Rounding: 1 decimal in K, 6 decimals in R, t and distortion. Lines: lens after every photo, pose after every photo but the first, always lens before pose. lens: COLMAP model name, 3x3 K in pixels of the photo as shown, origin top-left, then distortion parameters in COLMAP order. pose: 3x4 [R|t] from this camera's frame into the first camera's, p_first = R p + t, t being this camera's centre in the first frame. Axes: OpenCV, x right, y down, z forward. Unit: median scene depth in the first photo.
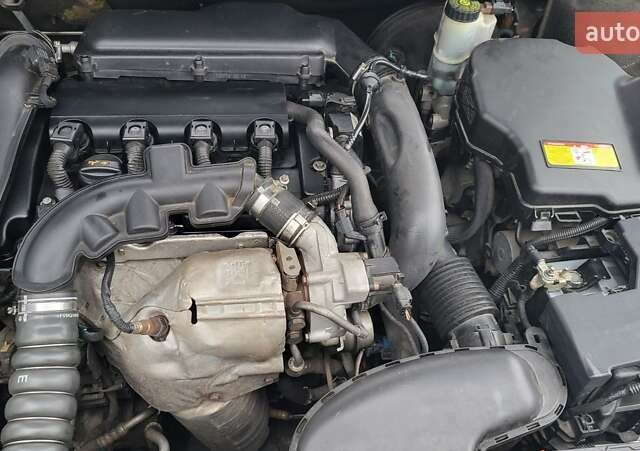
lens RADIAL K [[621.1, 0, 320.0], [0, 621.1, 225.5], [0, 0, 1]] dist [0.048195, -0.002223]
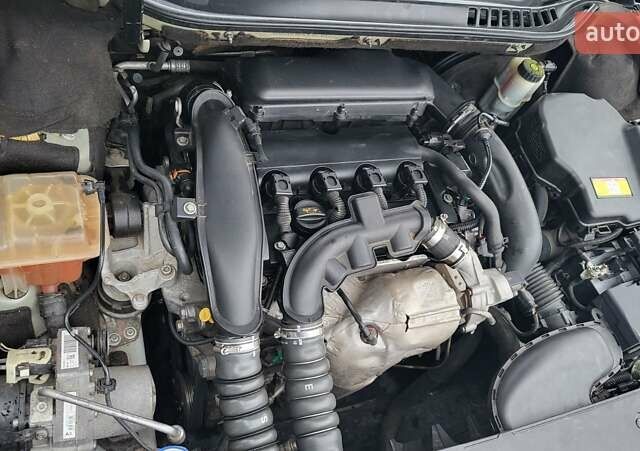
lens RADIAL K [[621.1, 0, 320.0], [0, 621.1, 225.5], [0, 0, 1]] dist [0.048195, -0.002223]
pose [[0.947093, -0.051223, 0.316847, -0.727047], [-0.001835, 0.986303, 0.164935, -0.273009], [-0.320955, -0.156790, 0.934026, -0.177767]]
